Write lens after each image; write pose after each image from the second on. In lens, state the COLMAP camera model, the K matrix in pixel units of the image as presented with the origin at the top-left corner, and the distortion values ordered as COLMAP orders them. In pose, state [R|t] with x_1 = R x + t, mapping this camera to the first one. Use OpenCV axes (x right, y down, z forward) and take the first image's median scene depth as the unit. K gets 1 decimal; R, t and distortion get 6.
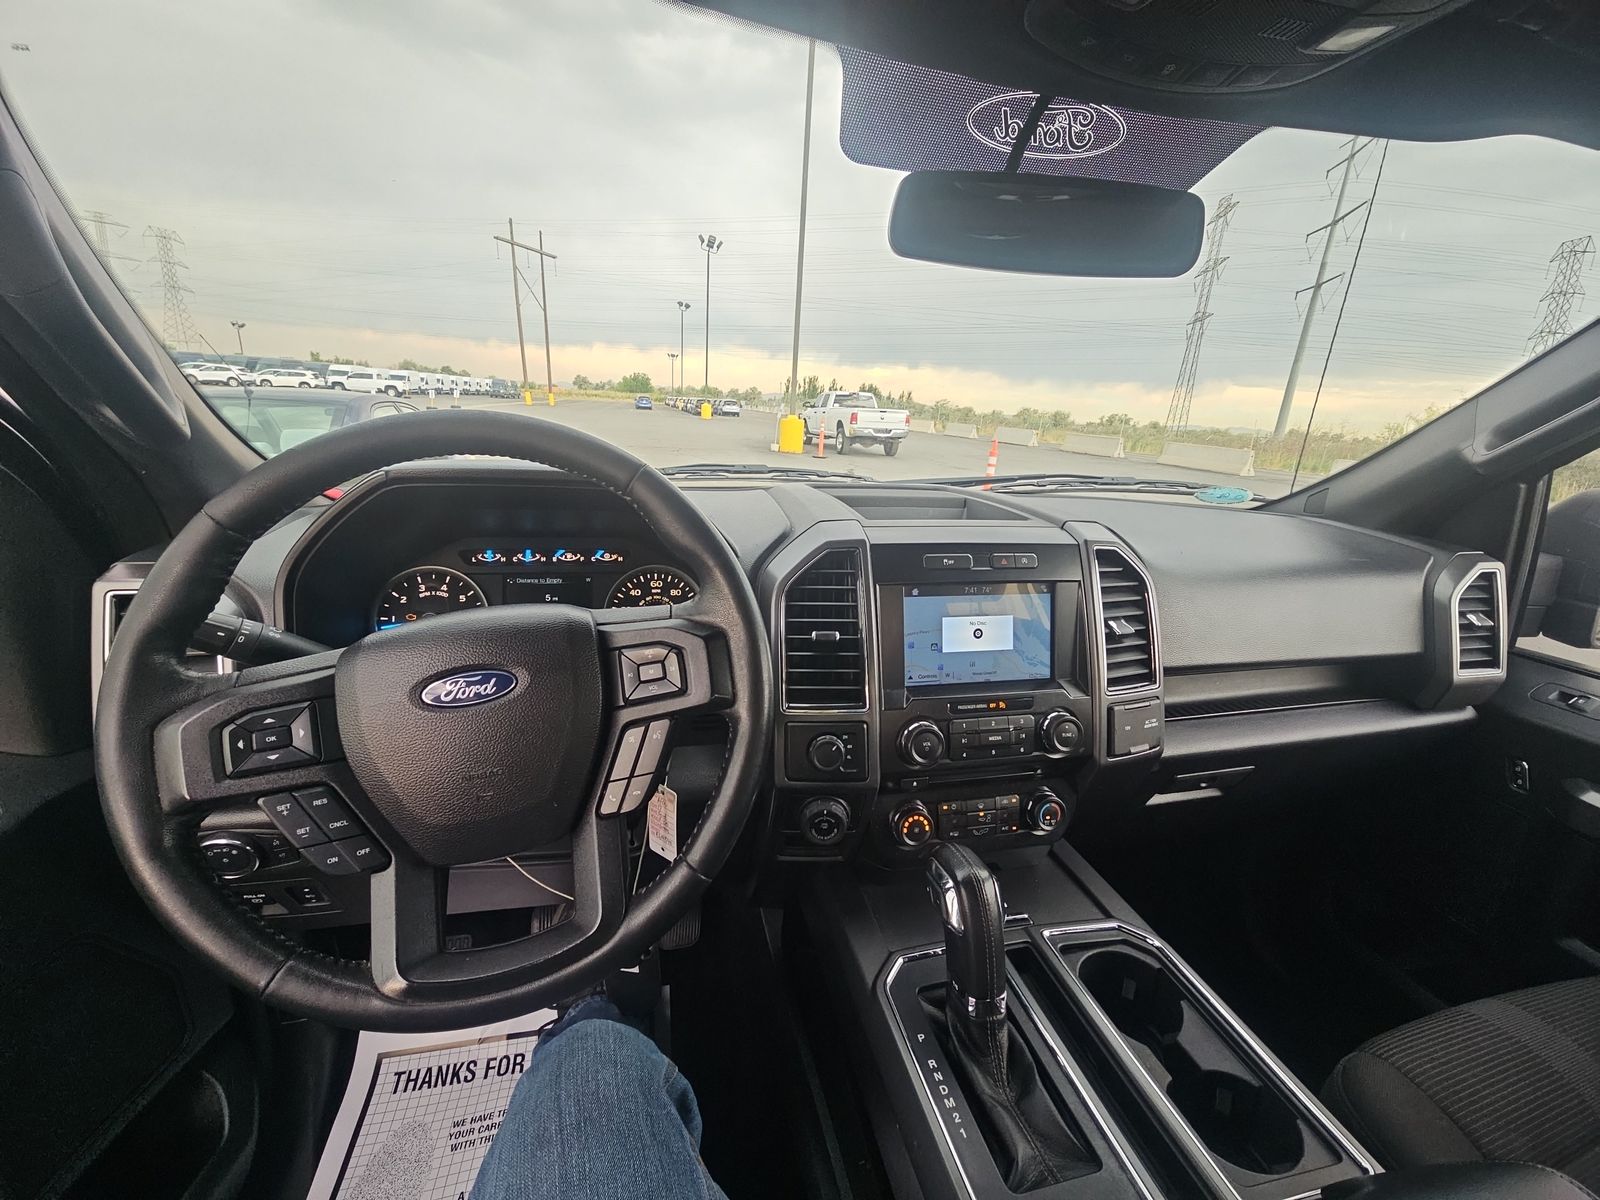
lens RADIAL K [[649.1, 0, 805.6], [0, 649.1, 611.5], [0, 0, 1]] dist [0.010529, -0.000053]
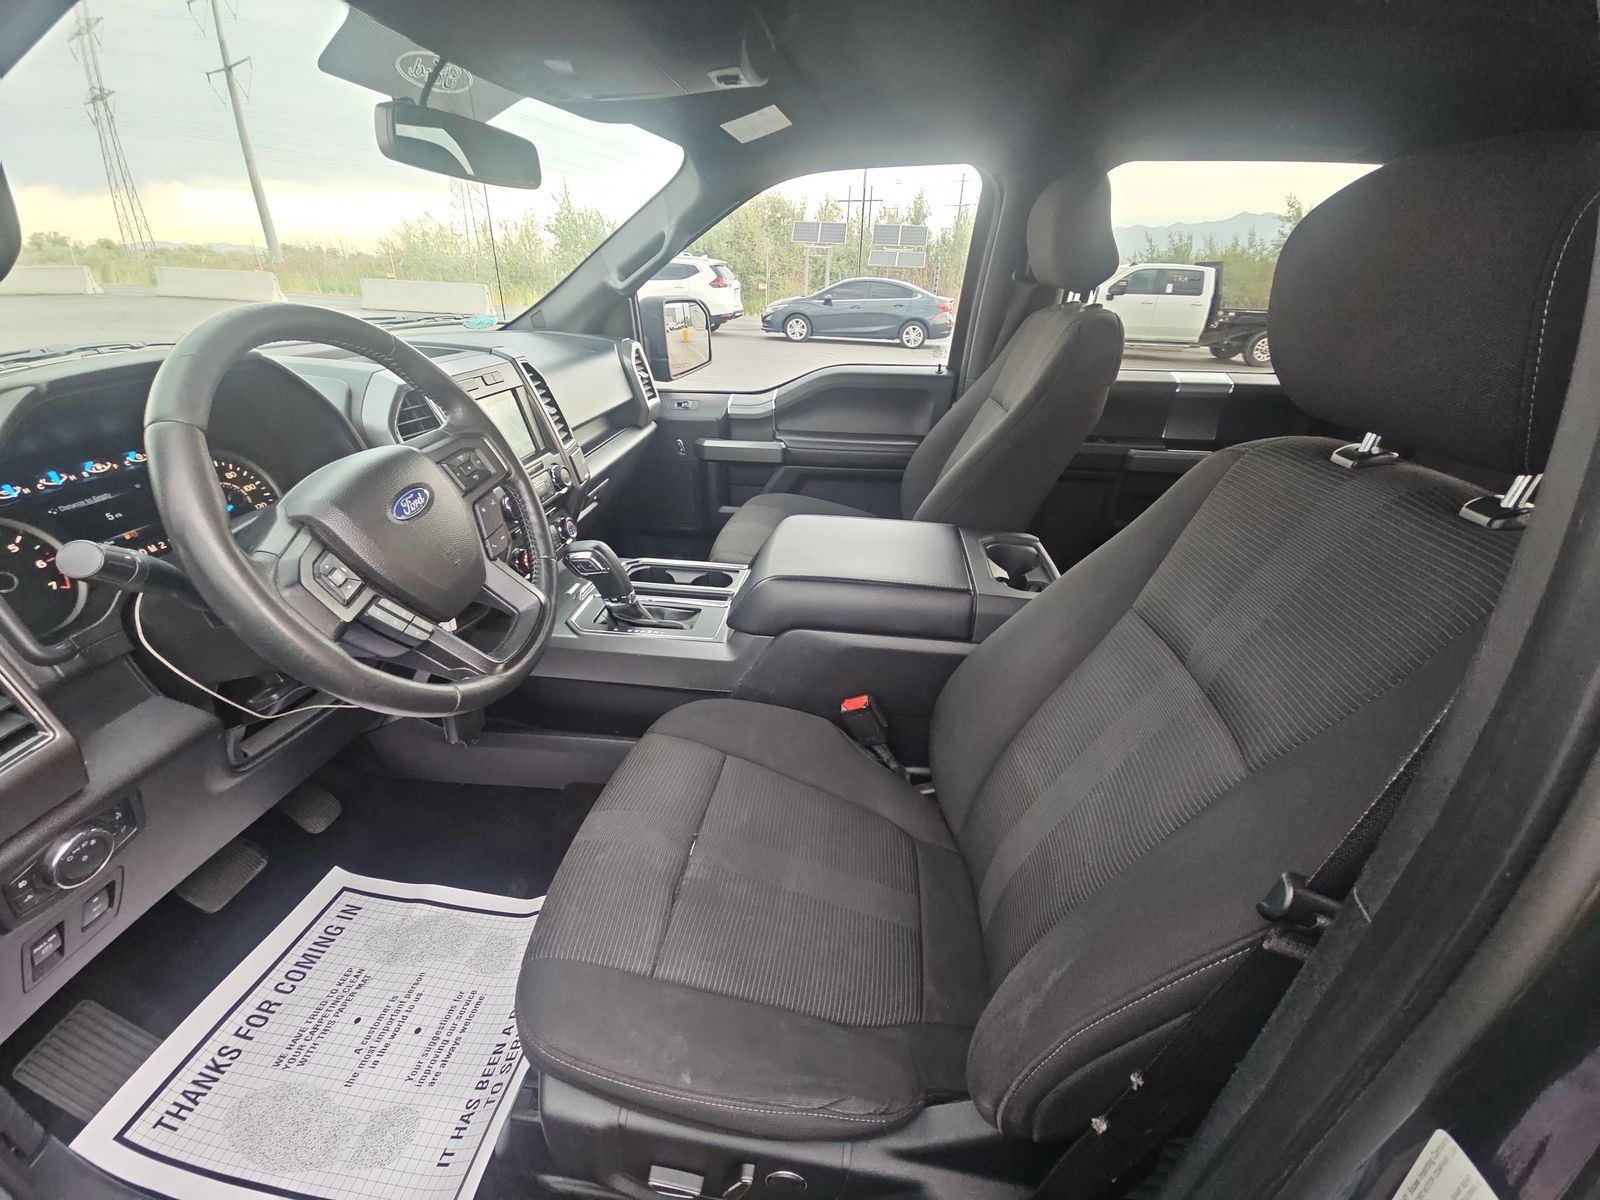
lens RADIAL K [[666.7, 0, 799.5], [0, 666.7, 606.5], [0, 0, 1]] dist [0.017785, -0.018260]
pose [[0.334978, -0.452427, 0.826498, -0.915109], [0.256065, 0.887875, 0.382242, -0.018681], [-0.906764, 0.083594, 0.413270, -0.227188]]
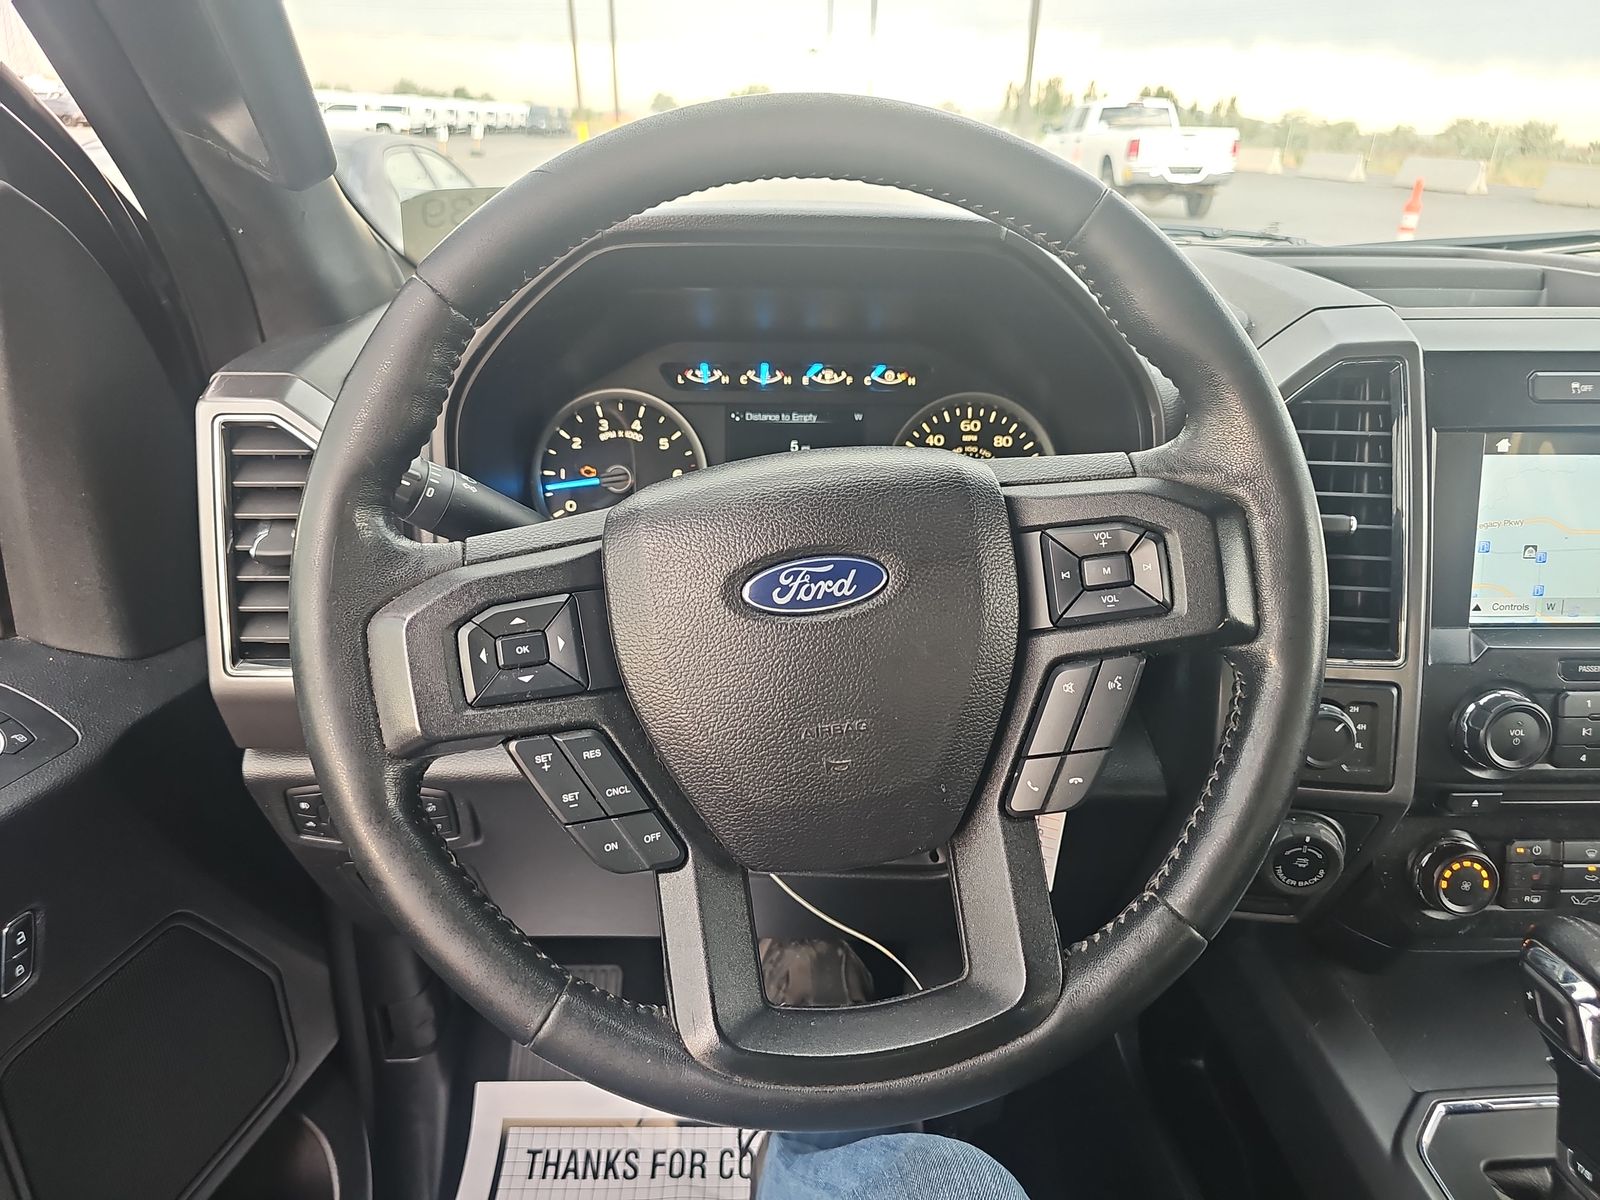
lens RADIAL K [[1068.5, 0, 800.0], [0, 1068.5, 600.0], [0, 0, 1]] dist [0.018950, -0.002719]
pose [[0.980338, 0.047419, -0.191541, -0.202468], [-0.027893, 0.994250, 0.103384, 0.018696], [0.195342, -0.096009, 0.976024, 0.029452]]
